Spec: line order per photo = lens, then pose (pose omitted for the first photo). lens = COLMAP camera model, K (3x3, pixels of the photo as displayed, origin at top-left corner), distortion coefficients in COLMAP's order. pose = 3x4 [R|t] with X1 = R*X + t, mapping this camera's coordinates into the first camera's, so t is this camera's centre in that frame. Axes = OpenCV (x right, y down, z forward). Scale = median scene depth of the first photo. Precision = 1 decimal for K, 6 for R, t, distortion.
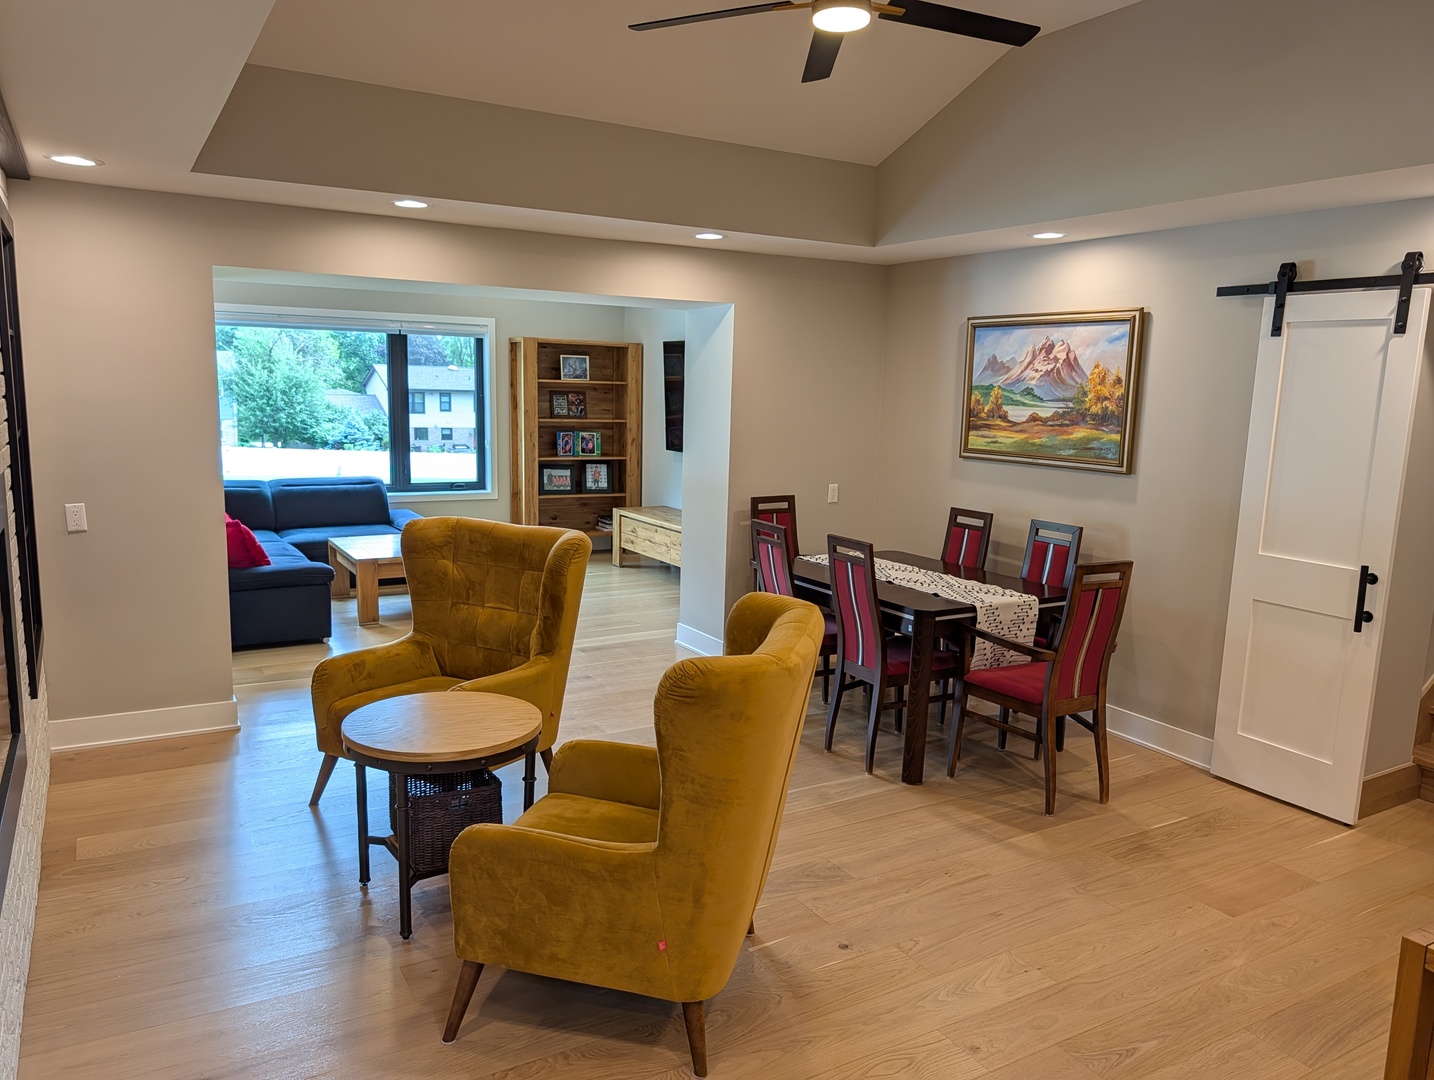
lens RADIAL K [[1025.7, 0, 712.2], [0, 1025.7, 541.2], [0, 0, 1]] dist [0.015023, -0.017385]
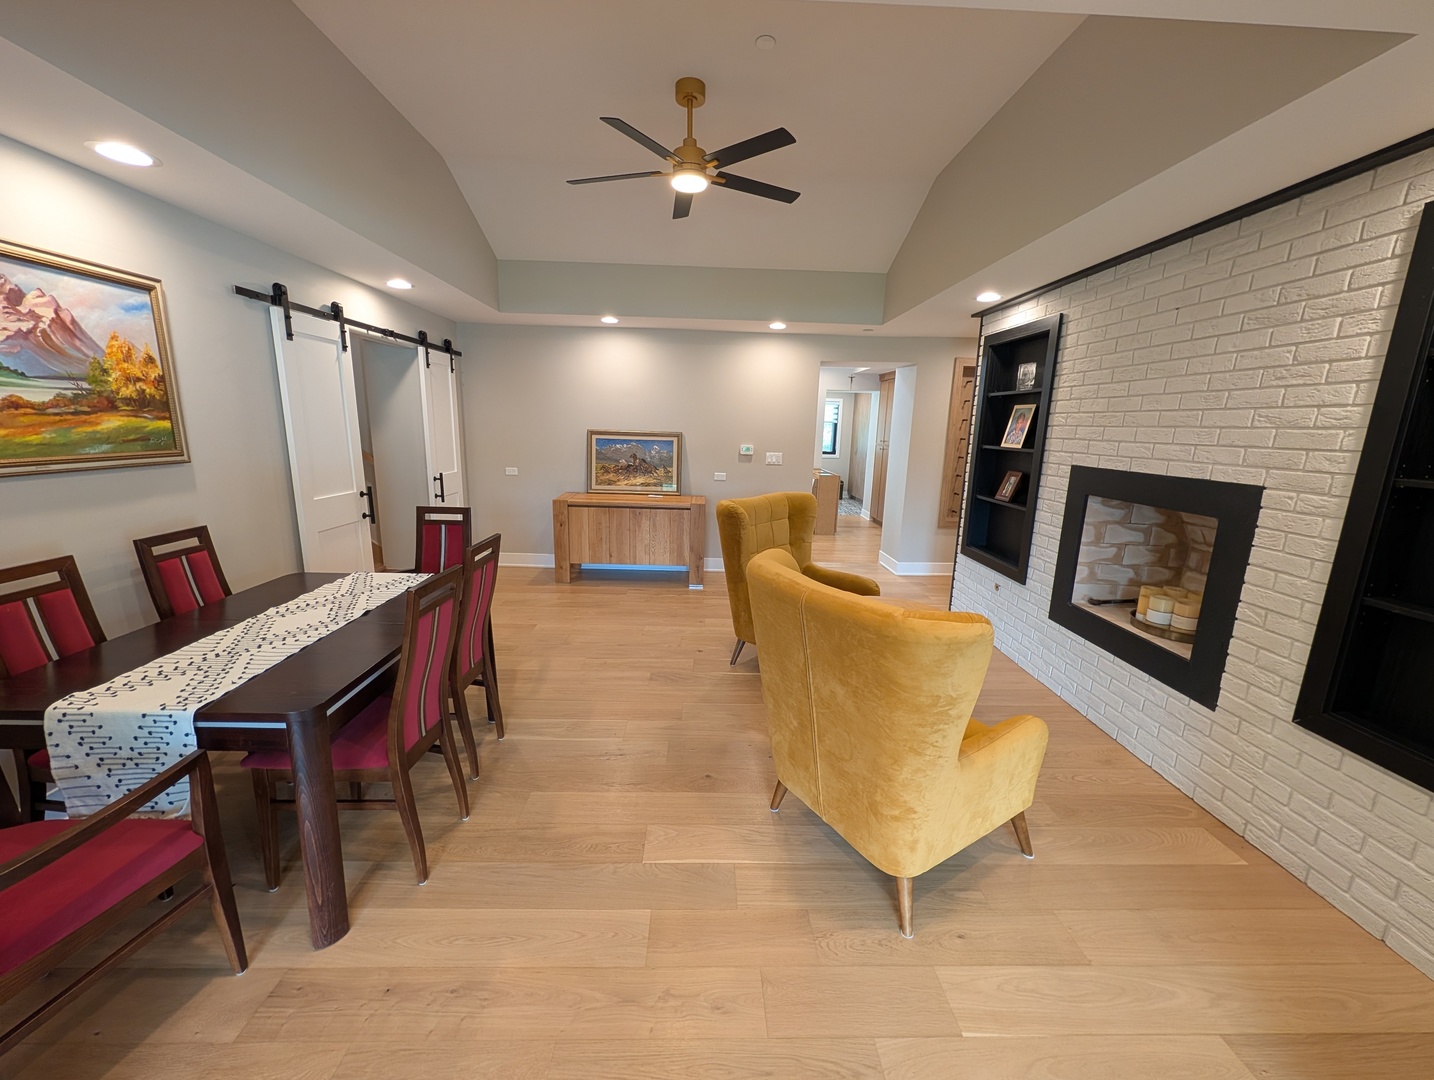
lens RADIAL K [[553.5, 0, 709.4], [0, 553.5, 536.7], [0, 0, 1]] dist [0.000872, 0.000500]
pose [[-0.869472, -0.145659, 0.472019, -0.261196], [0.028580, 0.939104, 0.342442, -0.157739], [-0.493155, 0.311234, -0.812362, 1.162202]]
